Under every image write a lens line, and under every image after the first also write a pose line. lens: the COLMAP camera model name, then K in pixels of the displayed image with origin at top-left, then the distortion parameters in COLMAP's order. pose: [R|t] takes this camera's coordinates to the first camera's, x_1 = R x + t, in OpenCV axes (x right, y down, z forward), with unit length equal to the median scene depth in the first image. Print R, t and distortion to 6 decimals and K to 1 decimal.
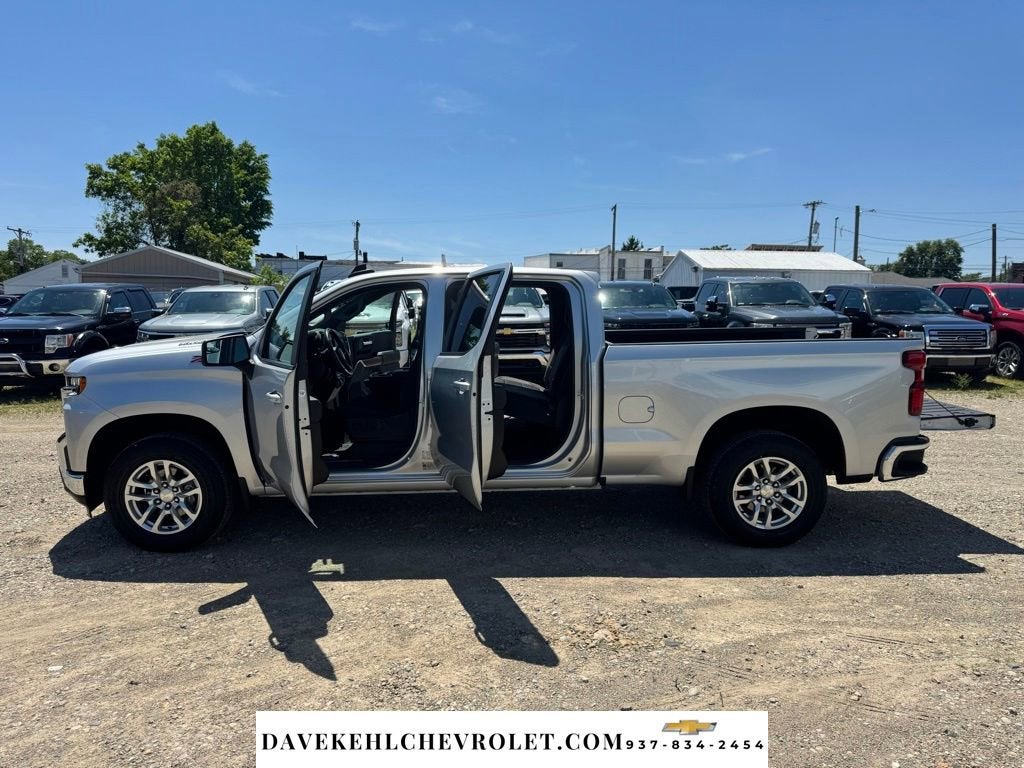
lens RADIAL K [[729.7, 0, 511.2], [0, 729.7, 368.2], [0, 0, 1]] dist [0.007832, -0.019144]
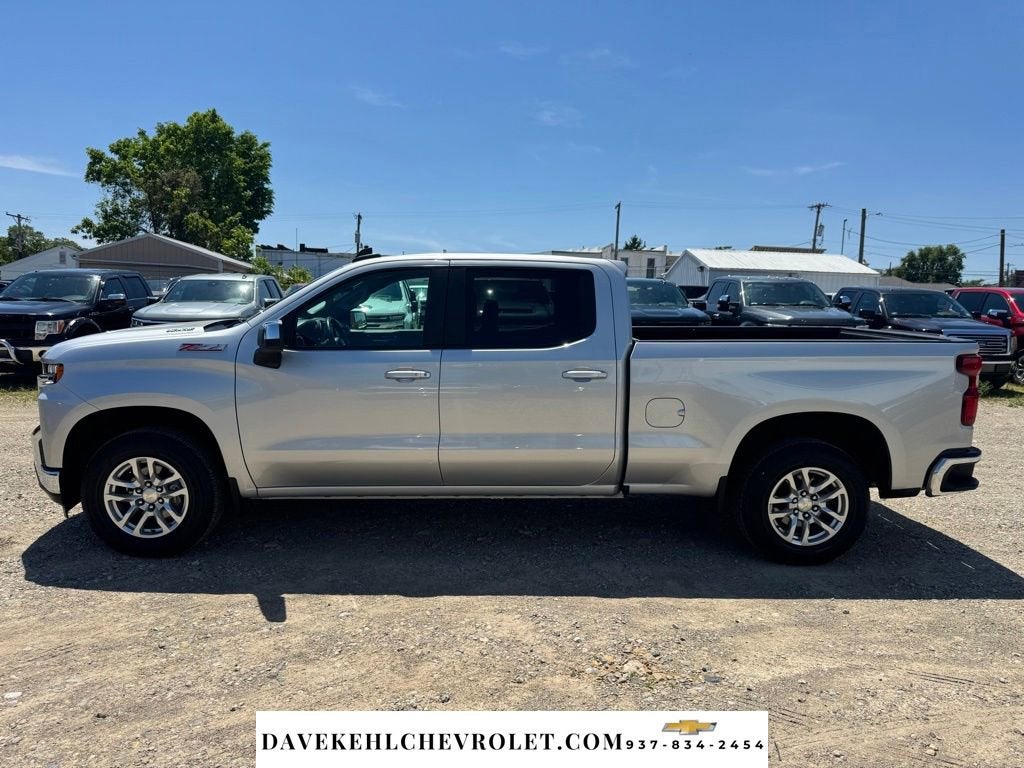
lens RADIAL K [[729.7, 0, 511.2], [0, 729.7, 368.2], [0, 0, 1]] dist [0.007832, -0.019144]
pose [[0.999785, 0.020655, 0.001987, -0.023785], [-0.020663, 0.999779, 0.003986, 0.001323], [-0.001904, -0.004026, 0.999990, 0.083168]]
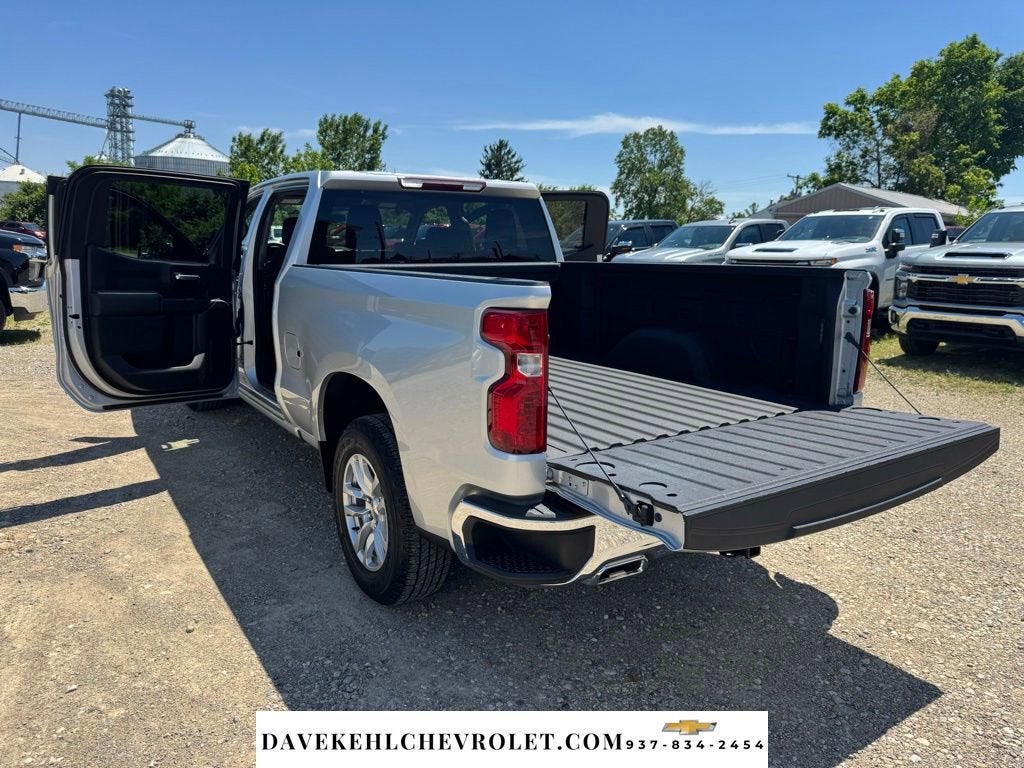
lens RADIAL K [[729.7, 0, 511.2], [0, 729.7, 368.2], [0, 0, 1]] dist [0.007832, -0.019144]
pose [[0.526277, 0.152693, -0.836491, 0.925357], [-0.088873, 0.988234, 0.124477, -0.043041], [0.845656, 0.008832, 0.533655, 0.762853]]
